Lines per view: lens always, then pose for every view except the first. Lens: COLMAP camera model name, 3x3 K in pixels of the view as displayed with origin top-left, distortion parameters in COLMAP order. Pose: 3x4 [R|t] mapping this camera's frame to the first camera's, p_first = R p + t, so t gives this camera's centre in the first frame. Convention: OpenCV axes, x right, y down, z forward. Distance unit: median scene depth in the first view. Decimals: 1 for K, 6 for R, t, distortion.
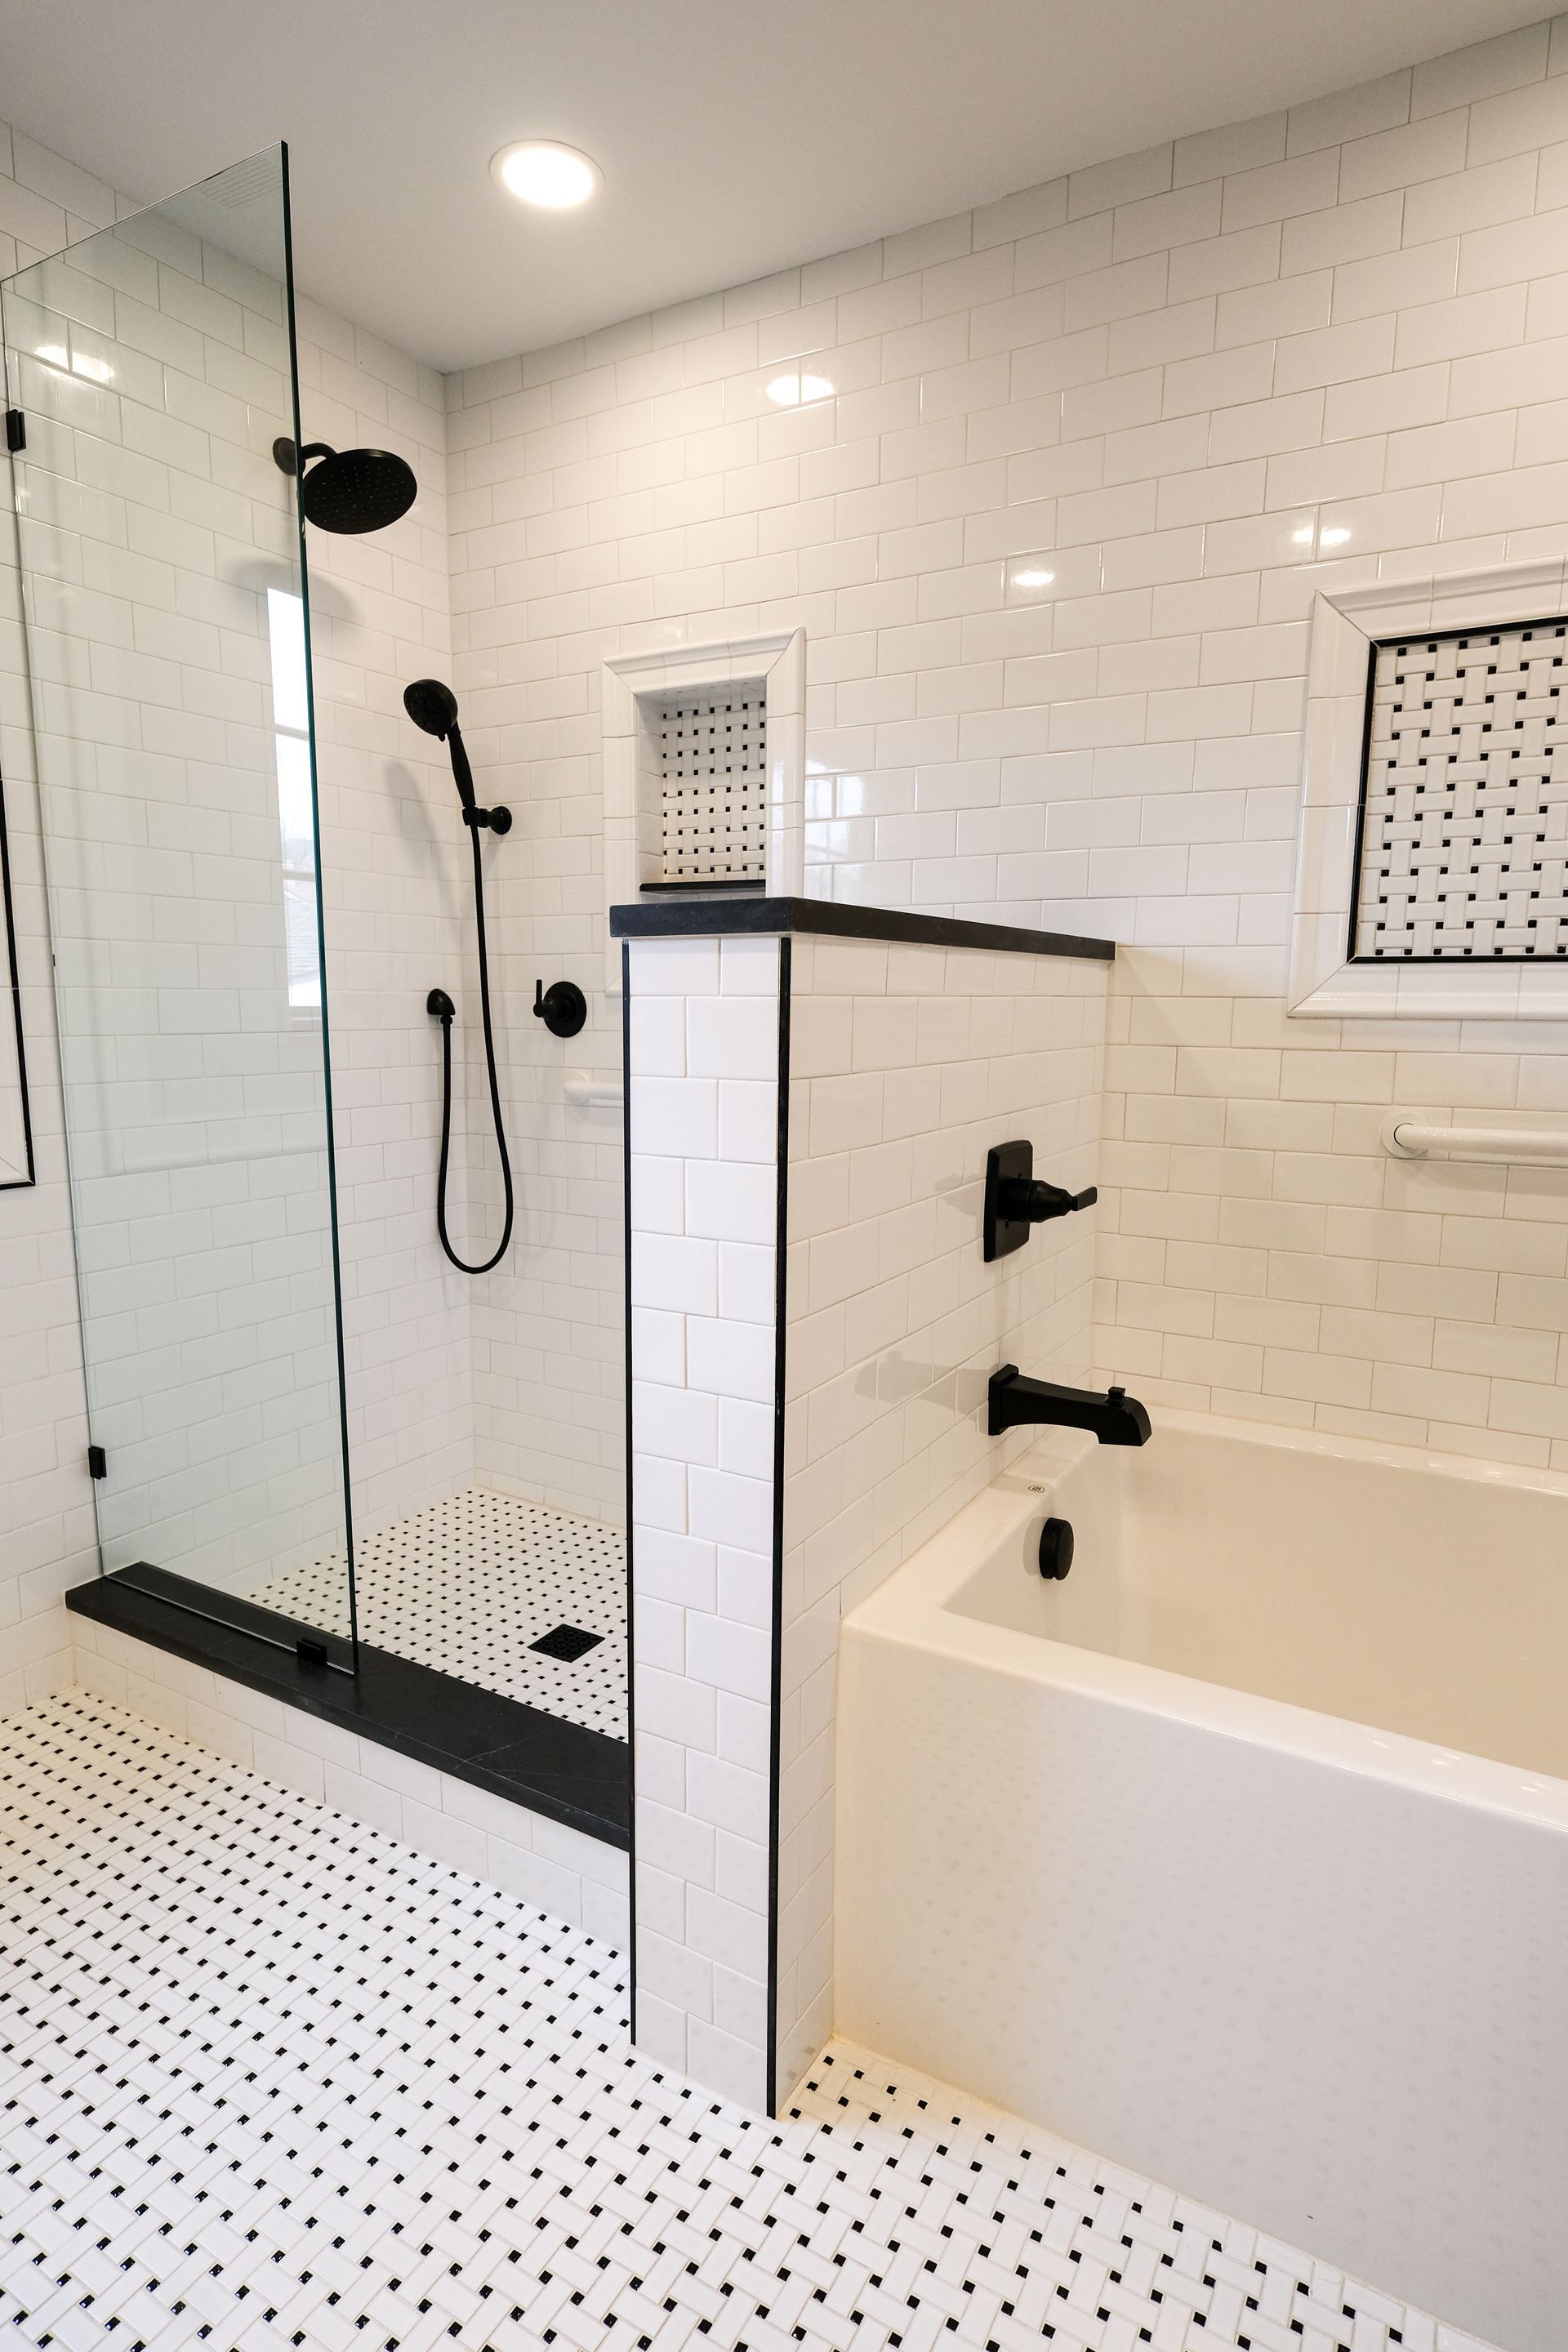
lens RADIAL K [[1256.7, 0, 784.0], [0, 1256.7, 1176.0], [0, 0, 1]] dist [0.000304, 0.002423]
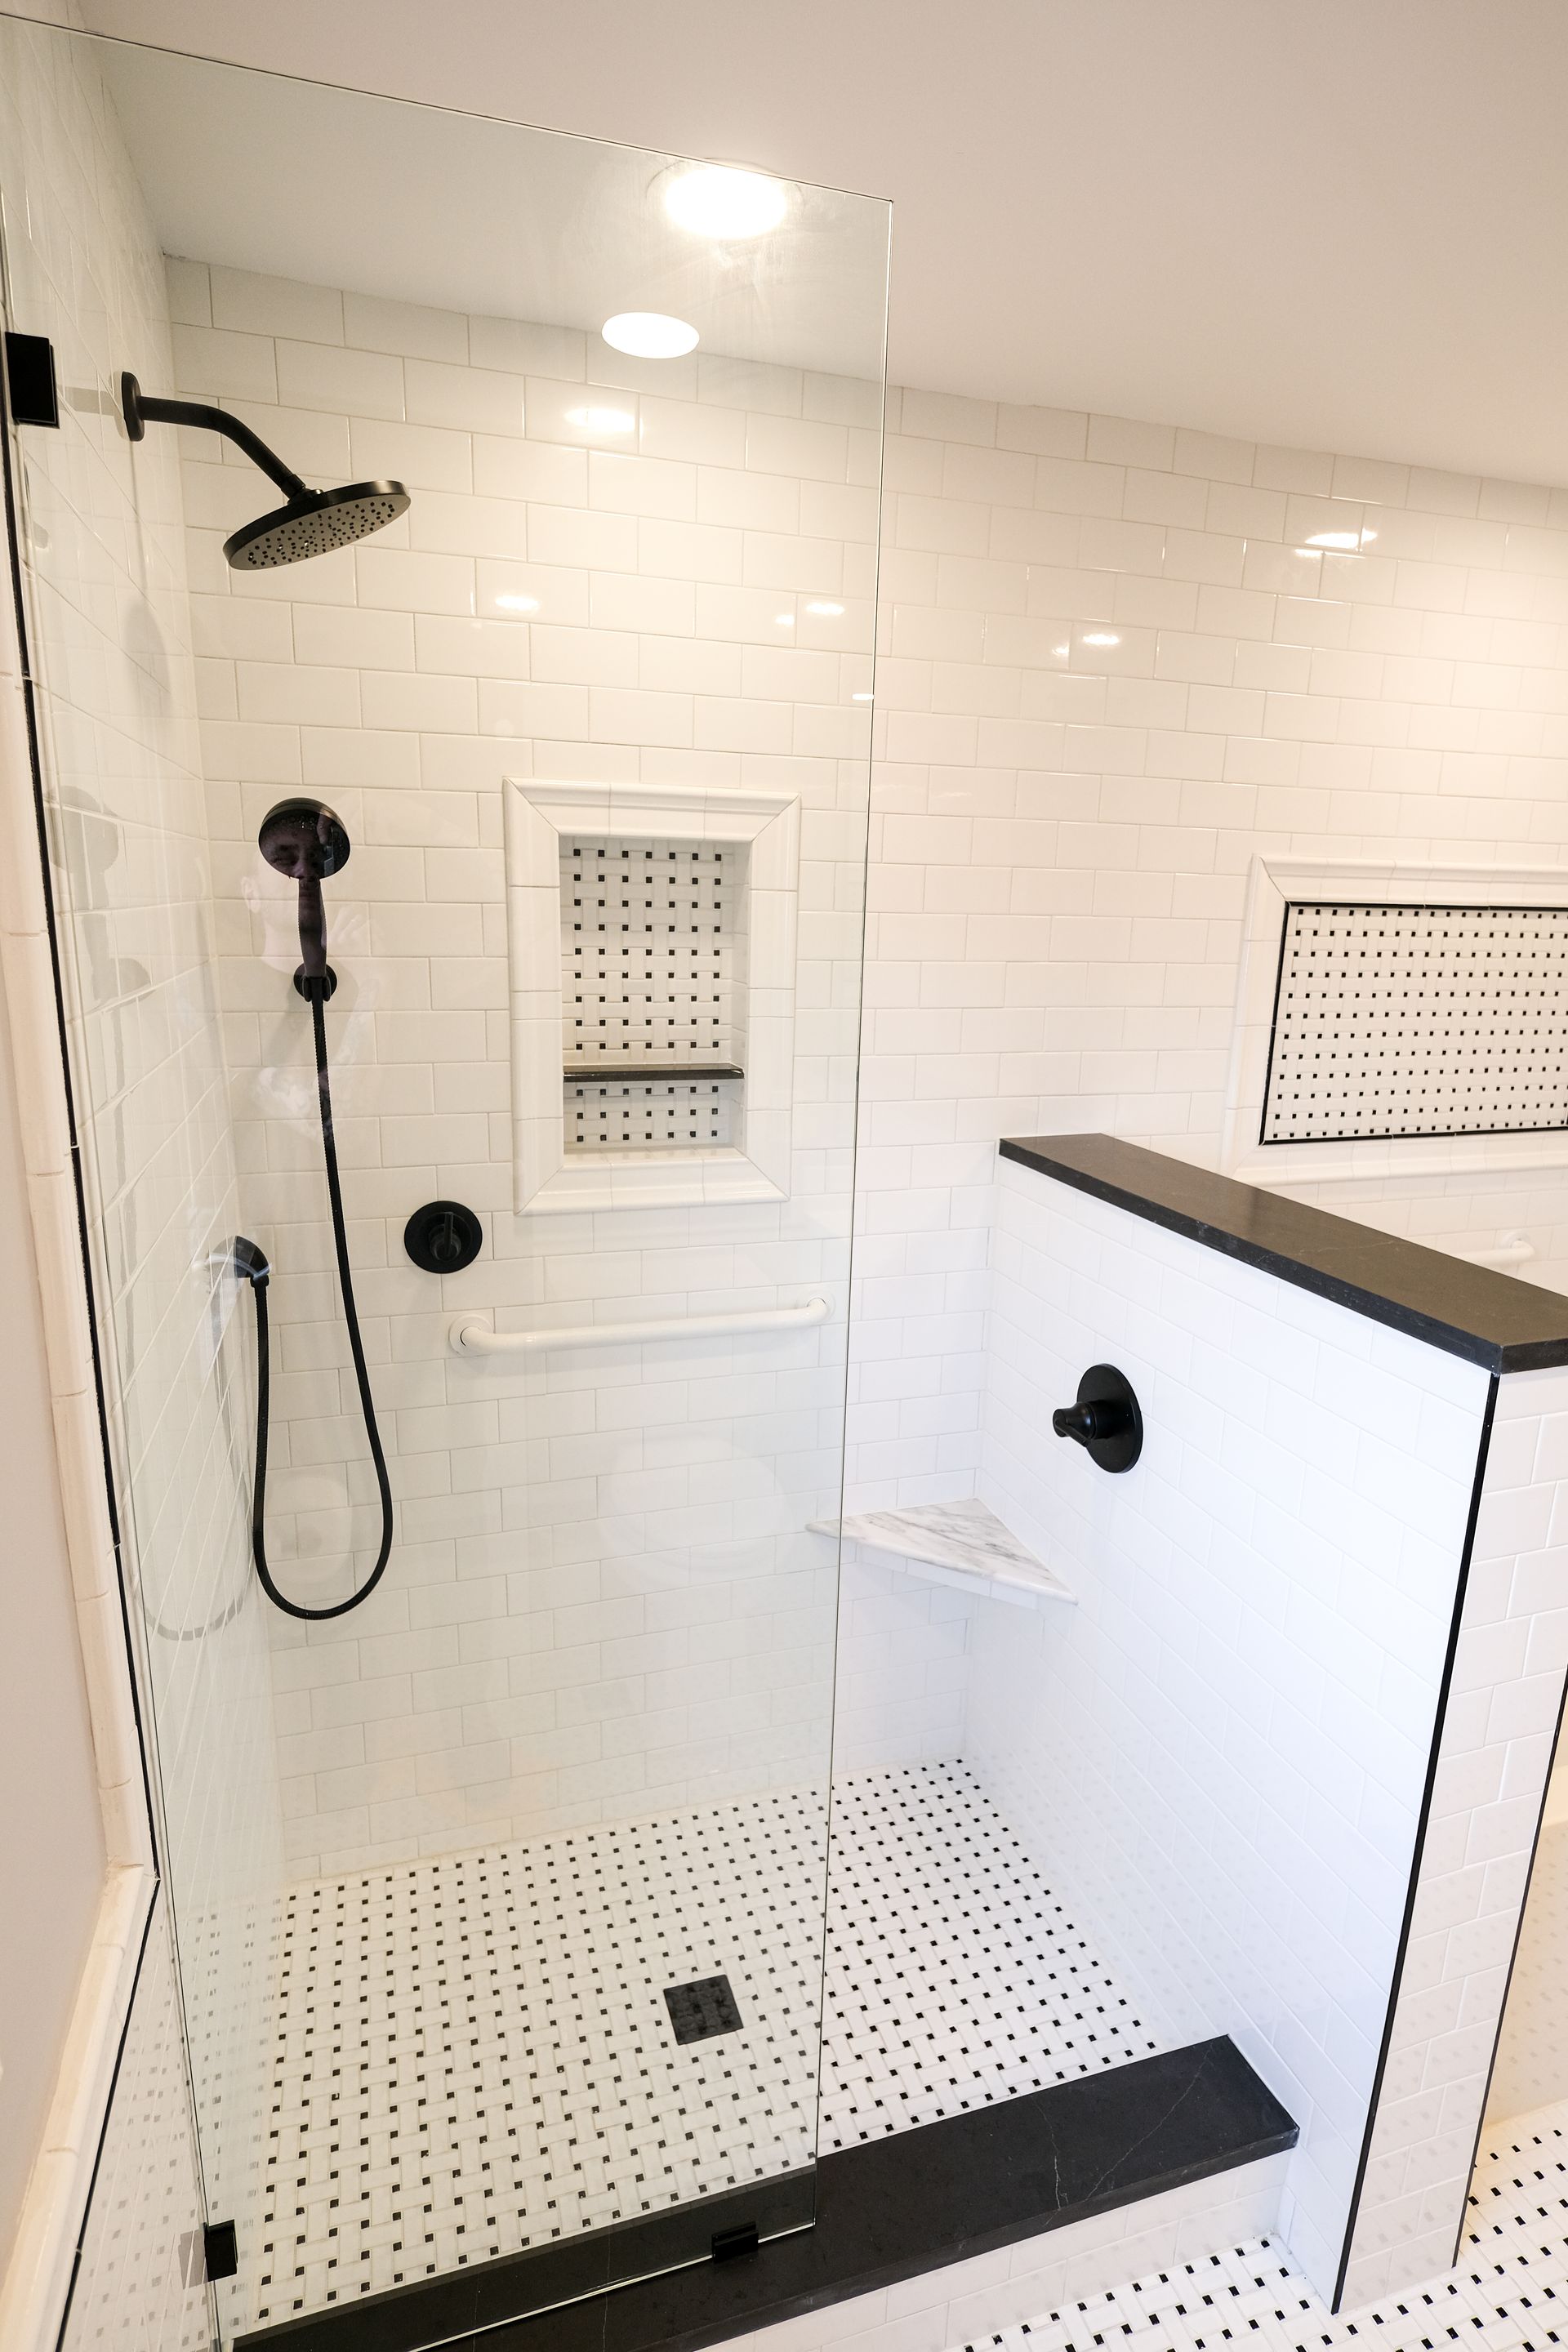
lens RADIAL K [[1256.7, 0, 784.0], [0, 1256.7, 1176.0], [0, 0, 1]] dist [0.000304, 0.002423]
pose [[0.664147, -0.156972, 0.730937, -0.824761], [0.087353, 0.987305, 0.132657, -0.355364], [-0.742481, -0.024255, 0.669428, 0.506921]]
